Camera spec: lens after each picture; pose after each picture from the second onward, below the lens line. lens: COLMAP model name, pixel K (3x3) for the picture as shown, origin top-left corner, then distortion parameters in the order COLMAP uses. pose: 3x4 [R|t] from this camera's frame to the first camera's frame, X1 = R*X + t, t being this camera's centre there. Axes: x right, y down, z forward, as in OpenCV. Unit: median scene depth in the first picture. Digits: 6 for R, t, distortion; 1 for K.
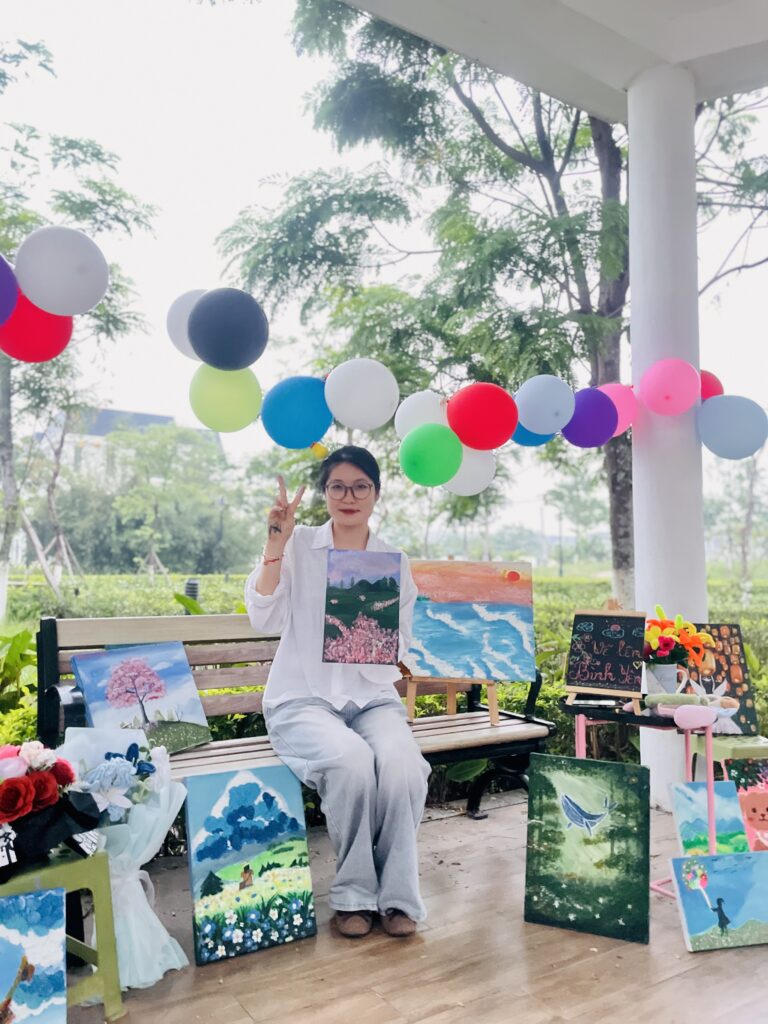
lens RADIAL K [[782.1, 0, 383.4], [0, 782.1, 507.8], [0, 0, 1]] dist [0.087205, -0.125270]
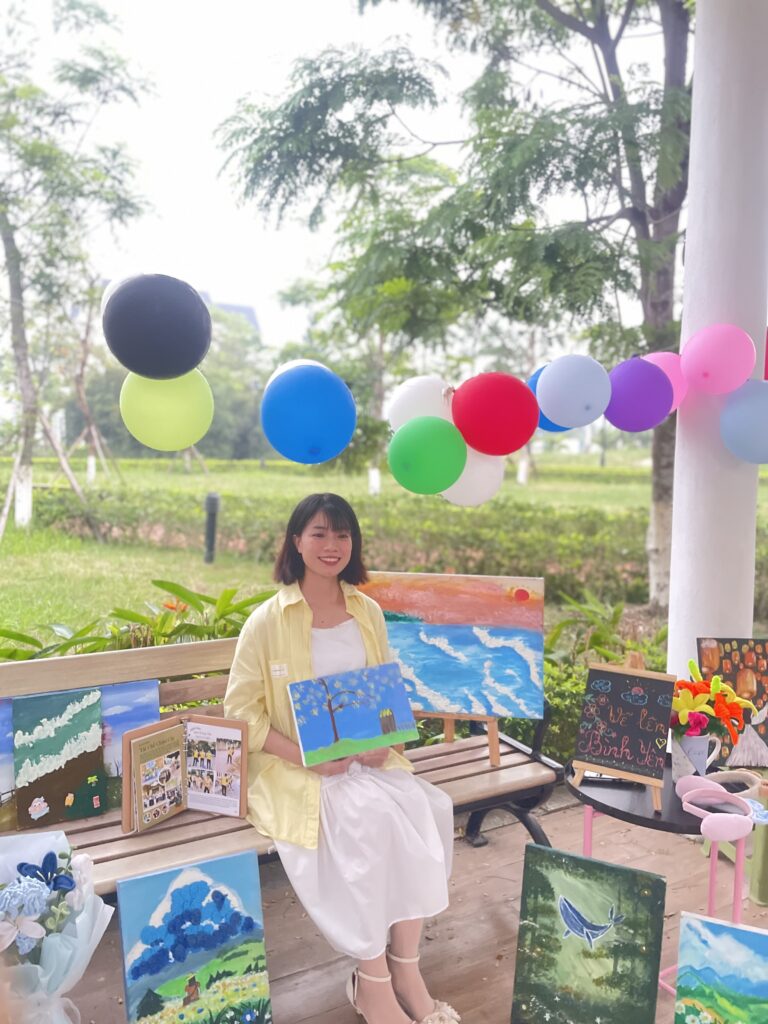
lens RADIAL K [[782.1, 0, 383.4], [0, 782.1, 507.8], [0, 0, 1]] dist [0.087205, -0.125270]
pose [[0.998651, 0.013607, -0.050114, 0.068064], [-0.005539, 0.987467, 0.157730, -0.175167], [0.051632, -0.157240, 0.986210, 0.200754]]
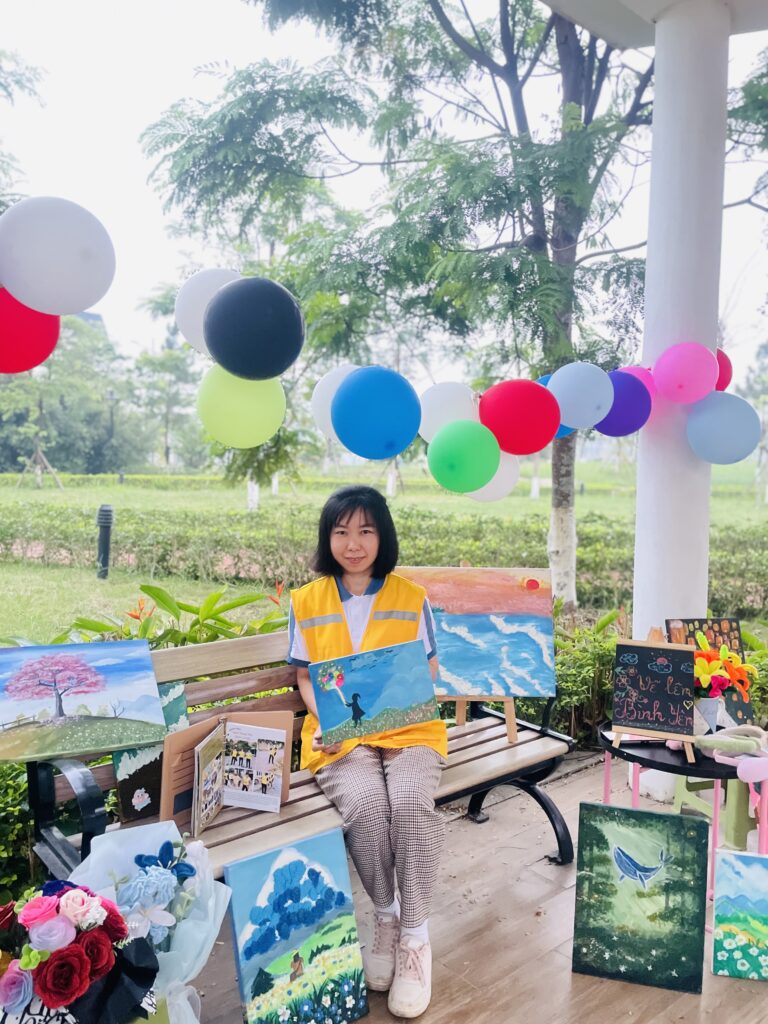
lens RADIAL K [[781.2, 0, 384.0], [0, 781.2, 512.0], [0, 0, 1]] dist [0.084598, -0.118535]
pose [[0.990605, 0.000901, 0.136754, -0.170598], [-0.020462, 0.989698, 0.141702, -0.157181], [-0.135218, -0.143169, 0.980418, 0.149522]]
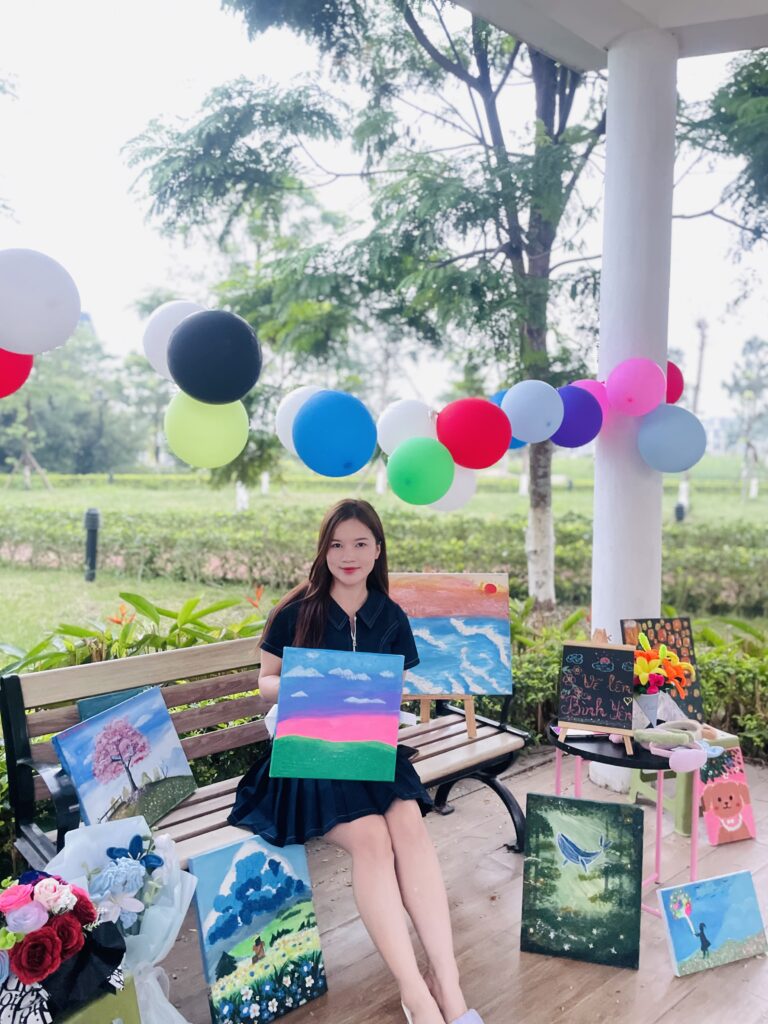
lens RADIAL K [[781.2, 0, 390.2], [0, 781.2, 513.4], [0, 0, 1]] dist [0.086203, -0.122677]
pose [[0.988202, -0.008891, 0.152897, -0.136240], [-0.013919, 0.988969, 0.147465, -0.187108], [-0.152521, -0.147853, 0.977178, 0.083874]]
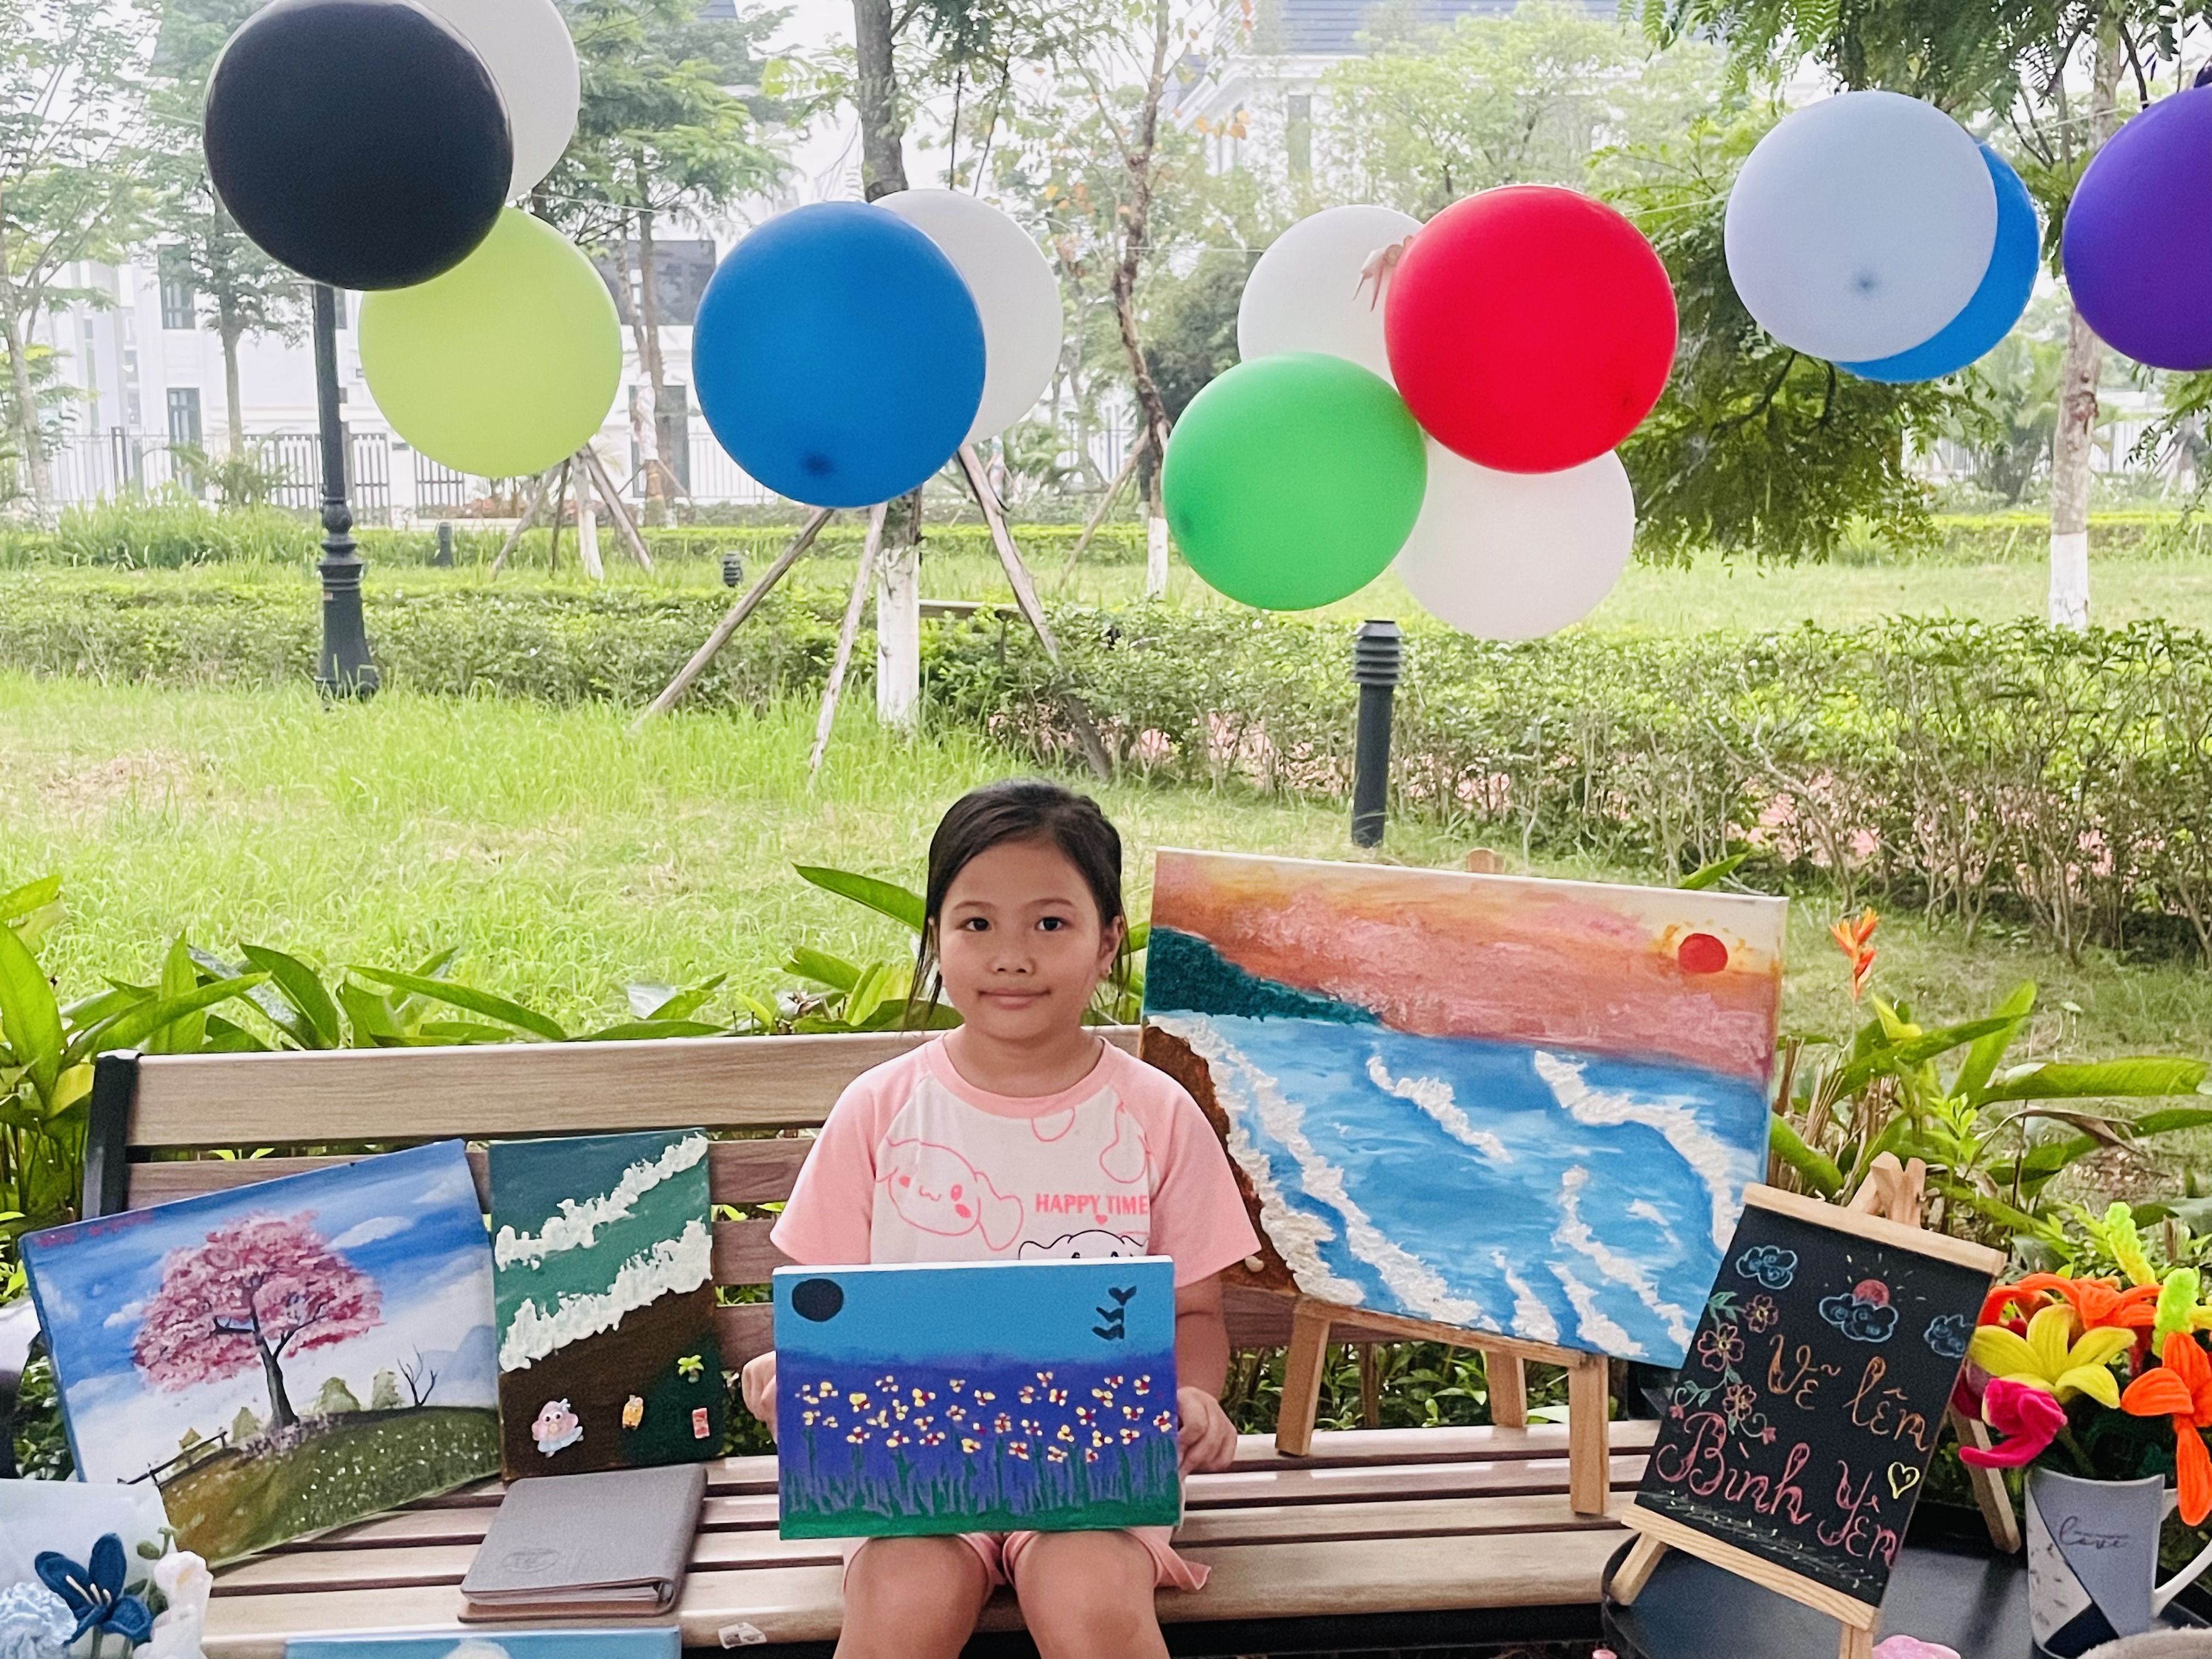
lens RADIAL K [[2580.4, 0, 1111.6], [0, 2580.4, 807.0], [0, 0, 1]] dist [0.068056, -0.040613]
pose [[0.893421, 0.042457, -0.447209, 0.447602], [0.051818, 0.979138, 0.196477, -0.158803], [0.446221, -0.198710, 0.872583, 0.262352]]
